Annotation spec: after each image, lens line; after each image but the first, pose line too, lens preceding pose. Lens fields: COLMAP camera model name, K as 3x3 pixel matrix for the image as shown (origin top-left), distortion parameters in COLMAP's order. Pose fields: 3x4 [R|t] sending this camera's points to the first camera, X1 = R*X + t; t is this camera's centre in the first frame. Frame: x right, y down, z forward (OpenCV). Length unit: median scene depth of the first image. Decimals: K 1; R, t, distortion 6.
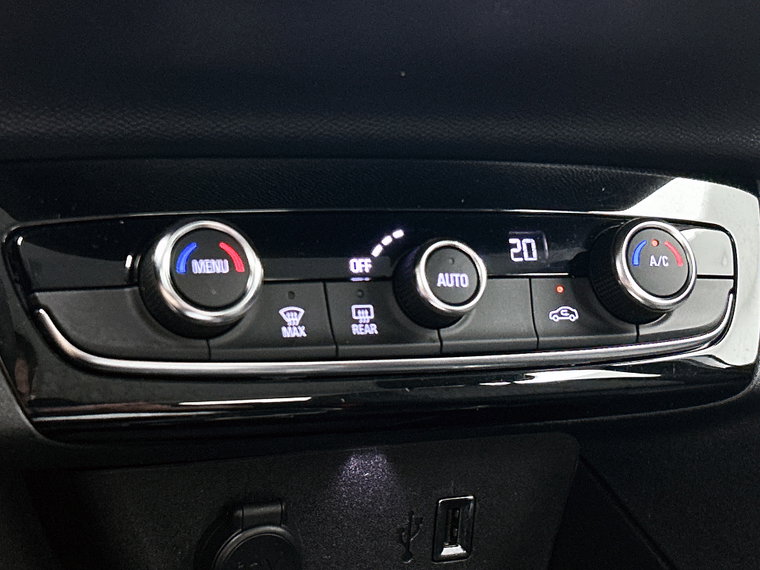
lens RADIAL K [[1401.2, 0, 378.2], [0, 1401.2, 284.5], [0, 0, 1]] dist [0.144971, 0.000000]
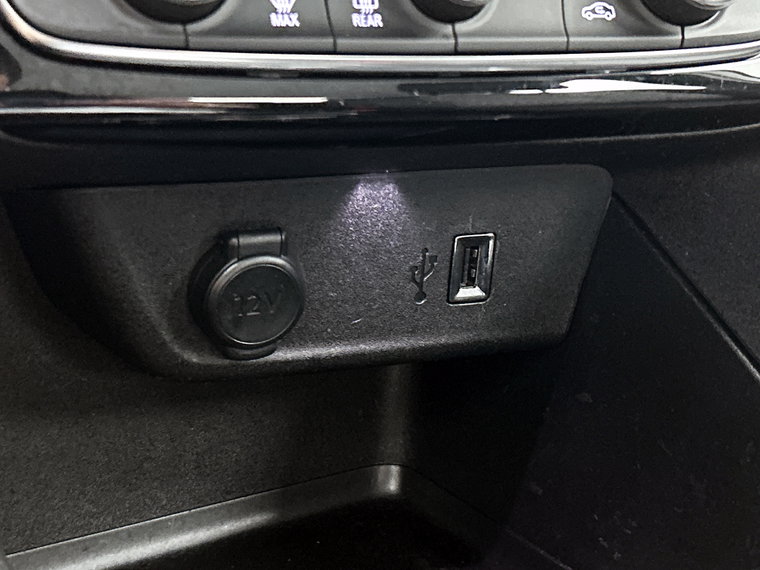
lens RADIAL K [[1401.2, 0, 381.3], [0, 1401.2, 285.4], [0, 0, 1]] dist [0.144971, 0.000000]
pose [[0.999642, 0.010198, -0.024742, 0.019952], [-0.006699, 0.990465, 0.137599, 0.066615], [0.025909, -0.137384, 0.990179, 0.100577]]
